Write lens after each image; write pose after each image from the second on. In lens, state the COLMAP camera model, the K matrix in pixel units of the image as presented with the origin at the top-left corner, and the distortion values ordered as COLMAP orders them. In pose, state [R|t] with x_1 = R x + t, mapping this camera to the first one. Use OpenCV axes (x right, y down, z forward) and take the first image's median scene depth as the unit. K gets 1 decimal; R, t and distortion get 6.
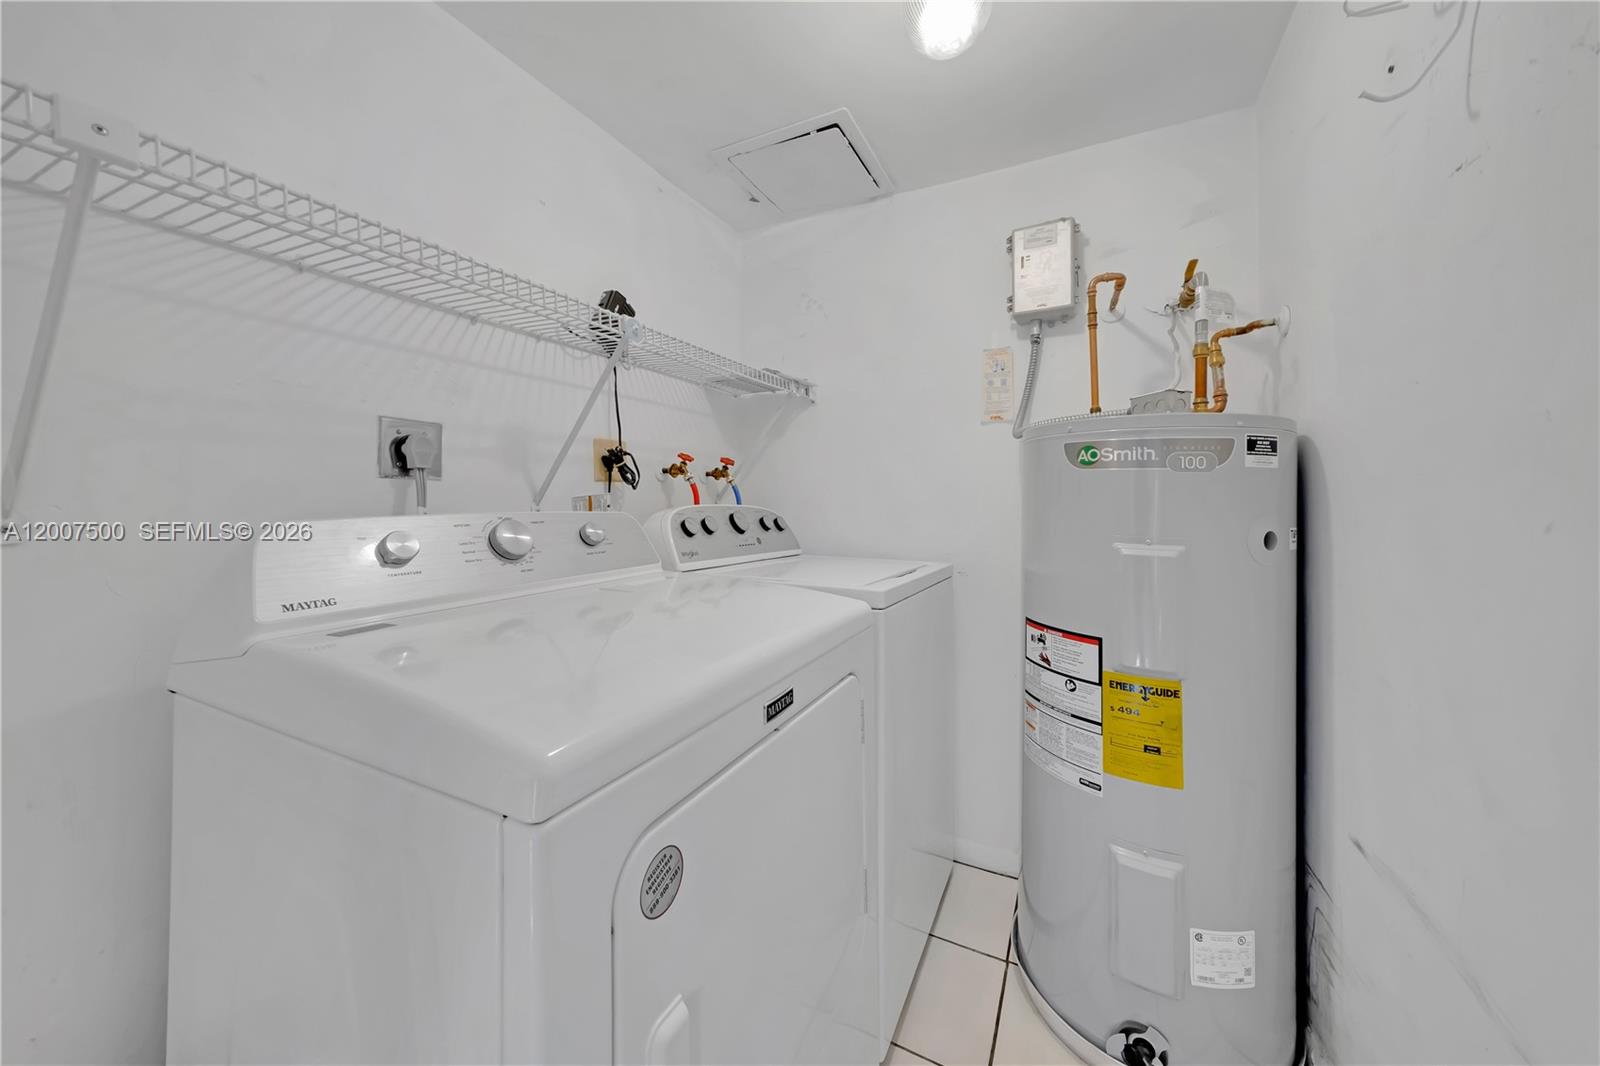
lens RADIAL K [[559.4, 0, 799.8], [0, 559.4, 505.7], [0, 0, 1]] dist [-0.001131, -0.000078]
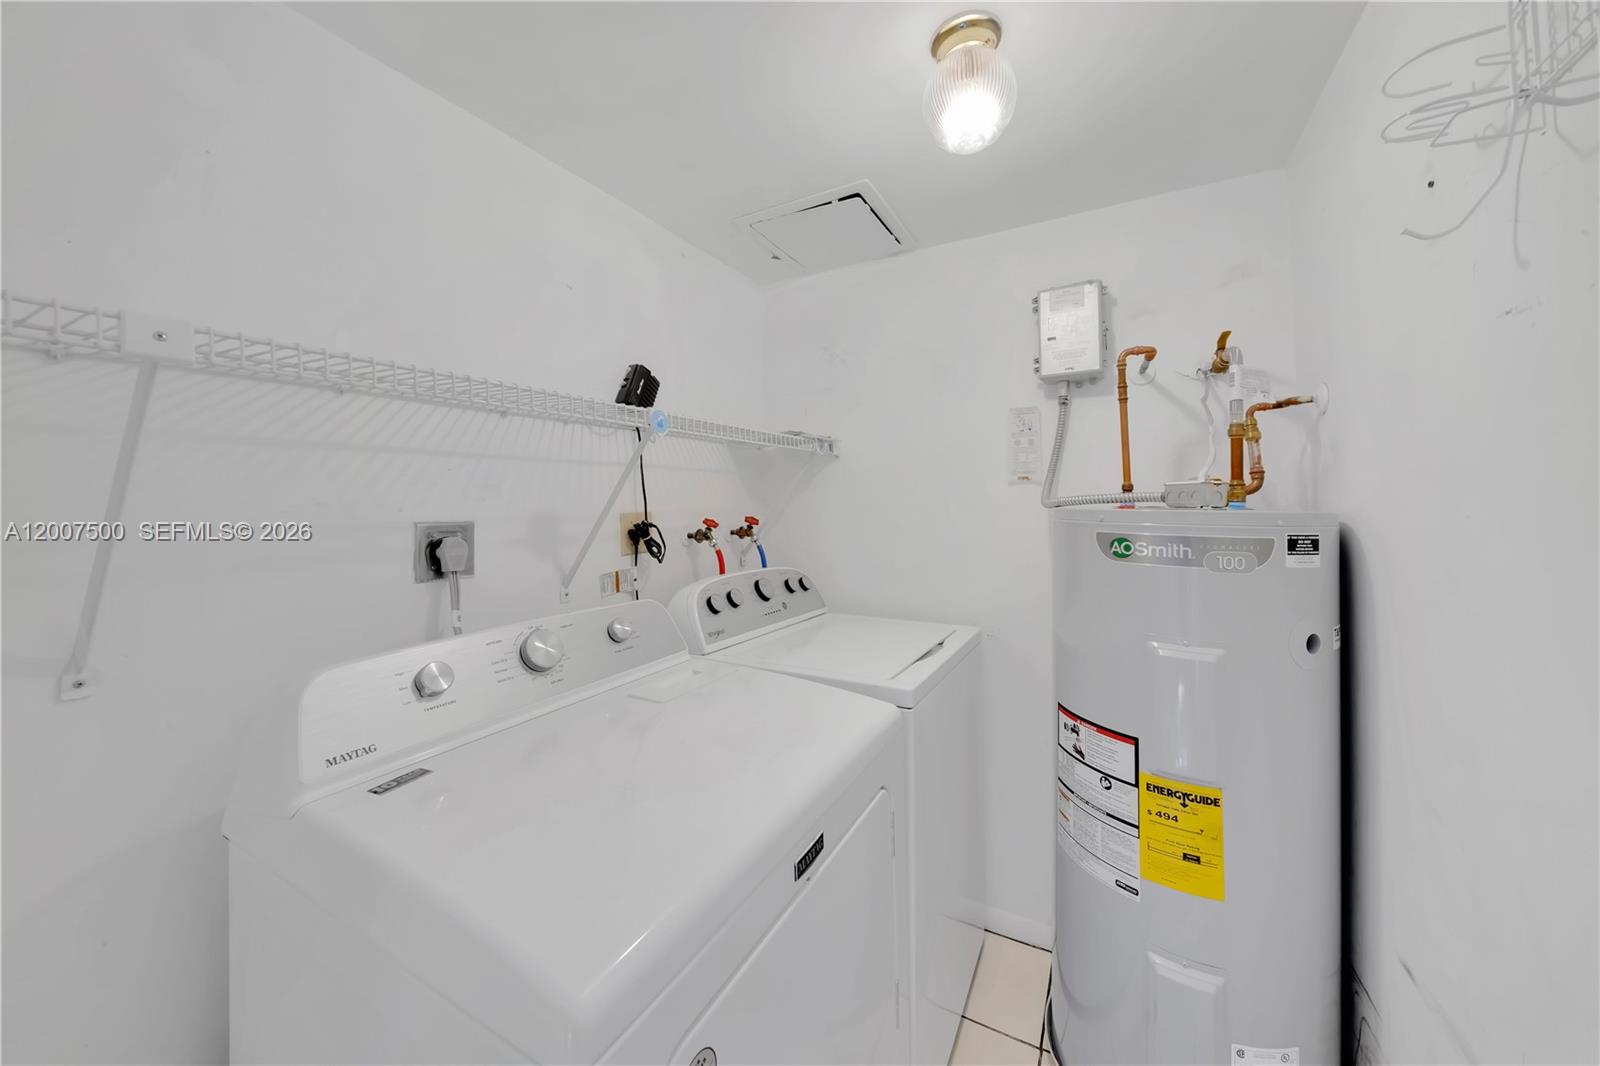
lens RADIAL K [[559.9, 0, 801.5], [0, 559.9, 503.3], [0, 0, 1]] dist [-0.012432, -0.000067]
pose [[0.999261, -0.009908, -0.037135, -0.004730], [0.009574, 0.999912, -0.009179, -0.143860], [0.037223, 0.008817, 0.999268, 0.005626]]
